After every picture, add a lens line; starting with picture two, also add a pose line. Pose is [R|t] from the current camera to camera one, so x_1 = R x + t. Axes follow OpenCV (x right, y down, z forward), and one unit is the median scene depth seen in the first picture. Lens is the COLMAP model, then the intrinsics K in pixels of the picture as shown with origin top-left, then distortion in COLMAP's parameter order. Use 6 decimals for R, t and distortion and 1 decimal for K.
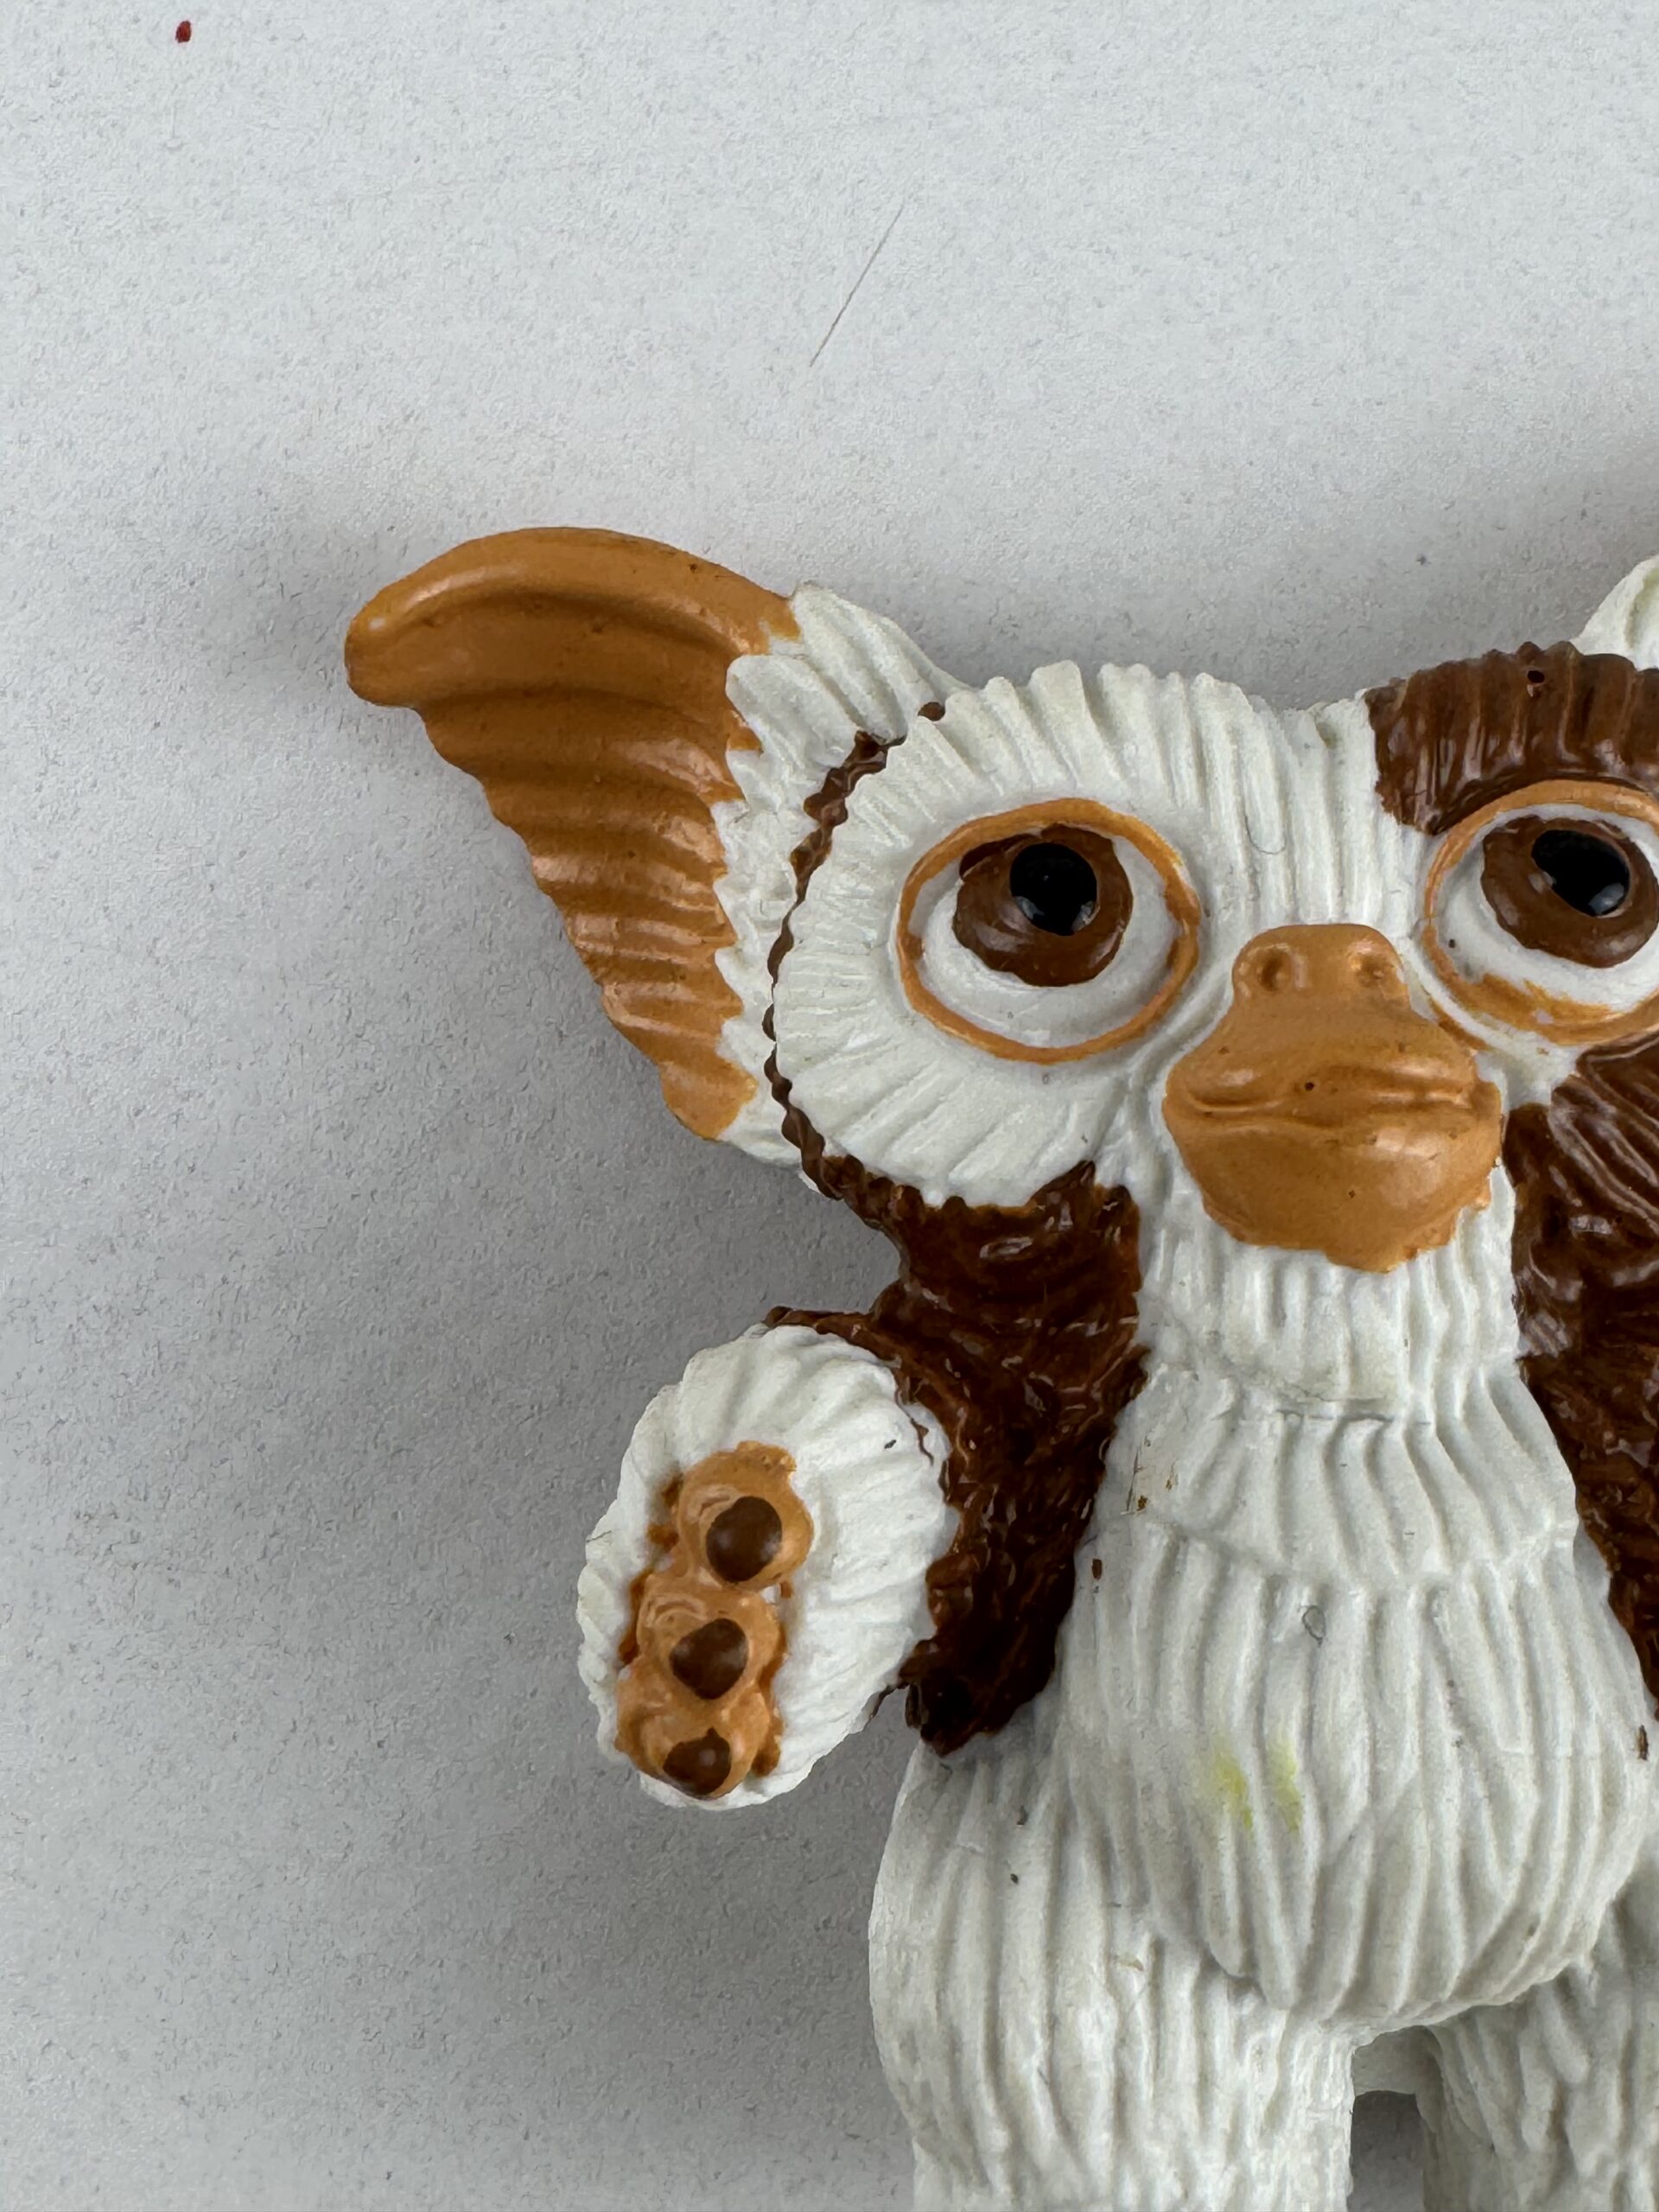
lens RADIAL K [[3102.1, 0, 866.4], [0, 3102.1, 817.0], [0, 0, 1]] dist [-0.004267, -0.049083]
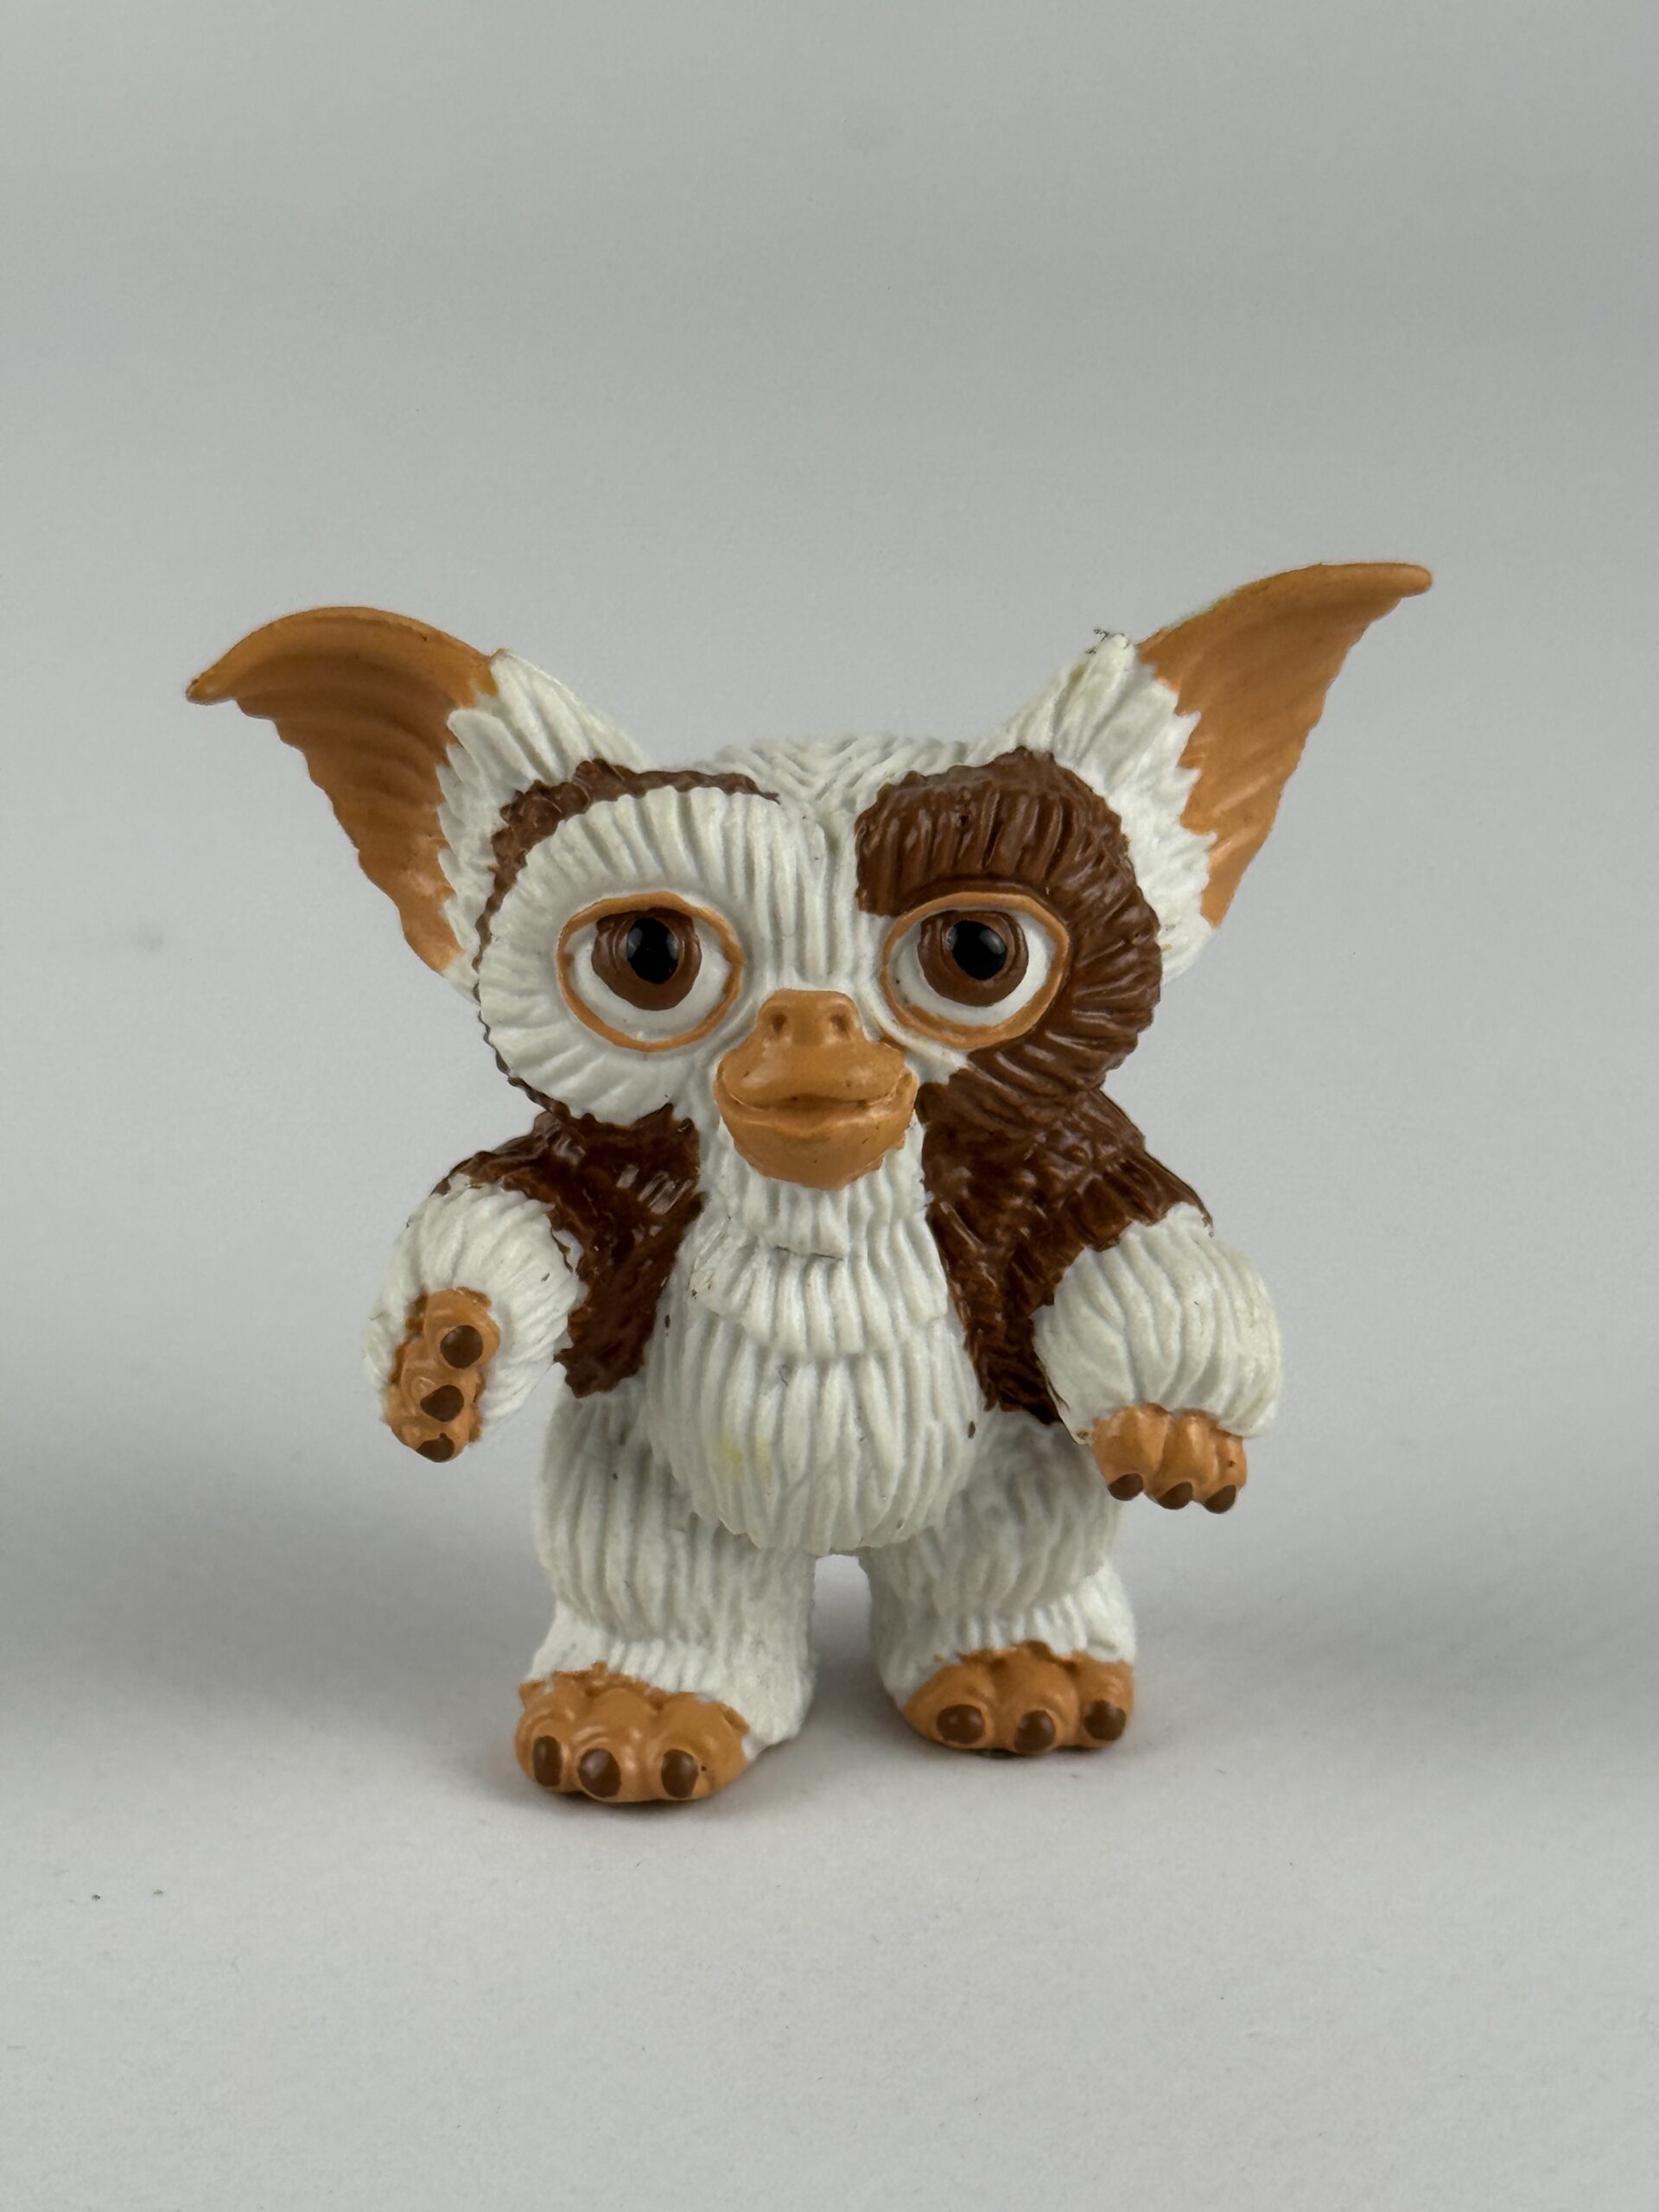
lens RADIAL K [[6048.1, 0, 829.5], [0, 6048.1, 1106.0], [0, 0, 1]] dist [0.045726, 0.055828]
pose [[0.998800, 0.017922, 0.045588, 0.009729], [-0.038282, 0.866224, 0.498188, -1.504895], [-0.030560, -0.499335, 0.865870, -1.804672]]
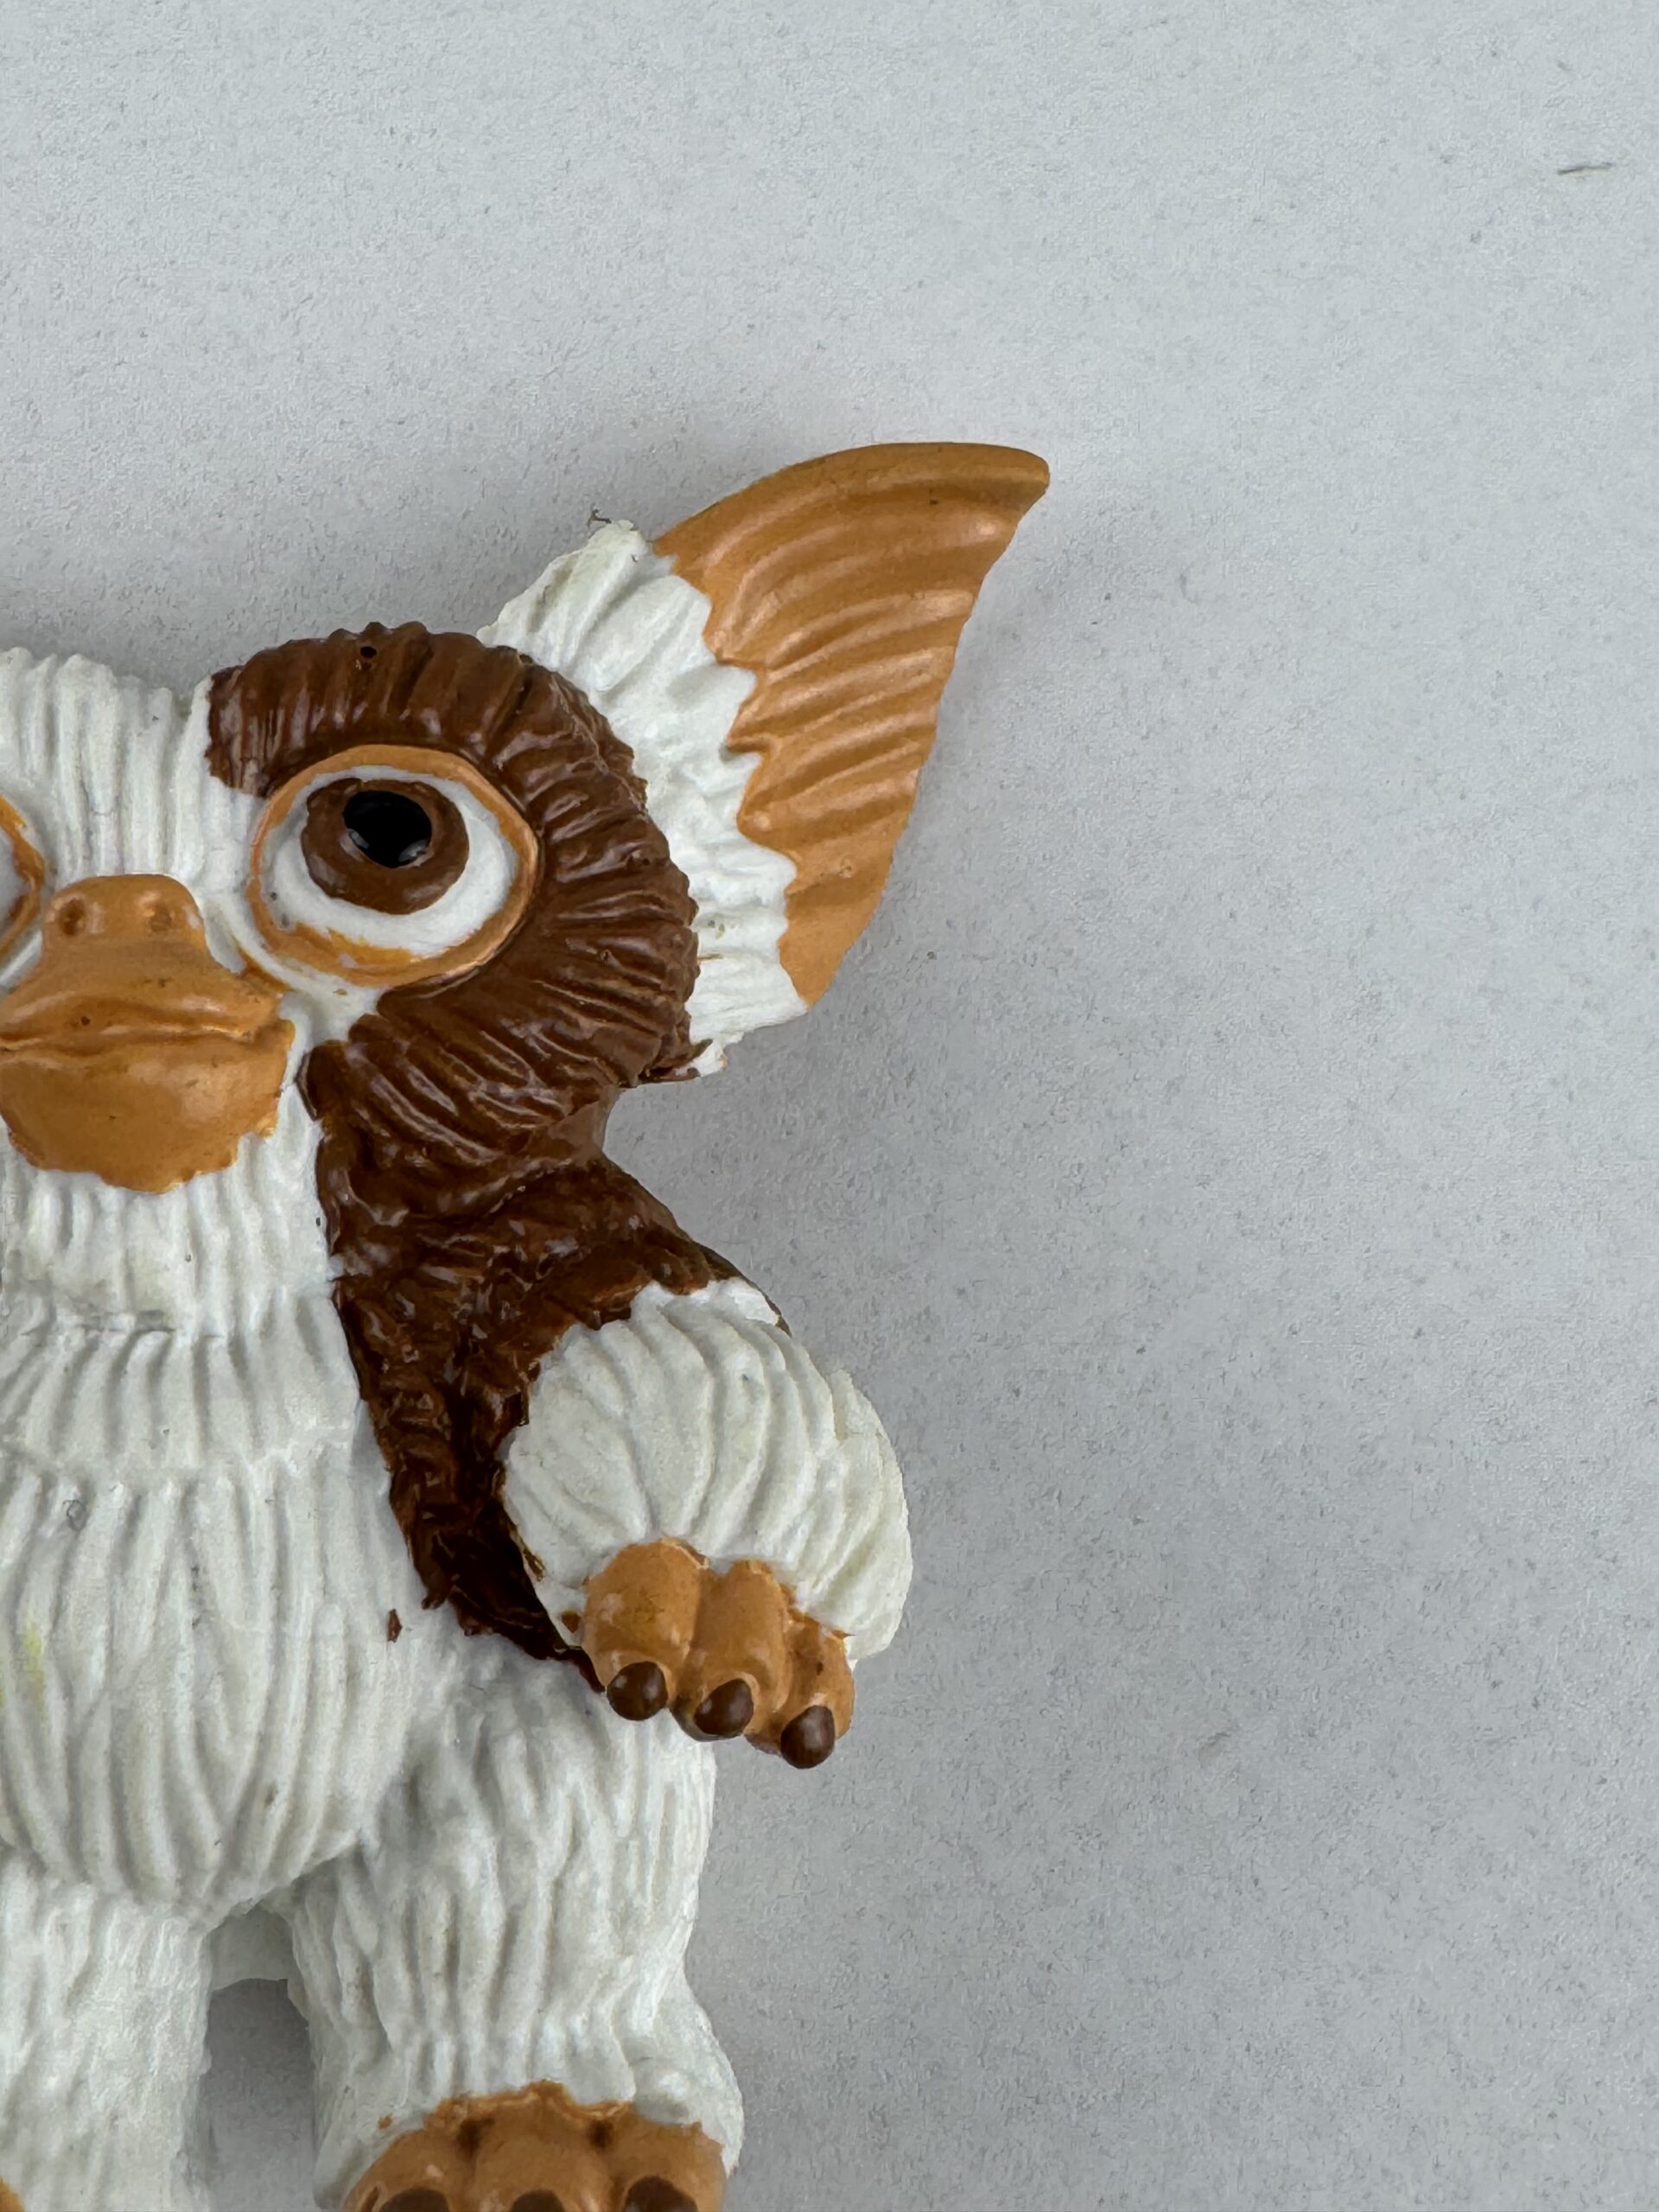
lens RADIAL K [[3102.1, 0, 866.4], [0, 3102.1, 817.0], [0, 0, 1]] dist [-0.004267, -0.049083]
pose [[0.999810, -0.013590, 0.014004, 0.387611], [0.014128, 0.999136, -0.039076, 0.059442], [-0.013461, 0.039267, 0.999138, -0.088499]]
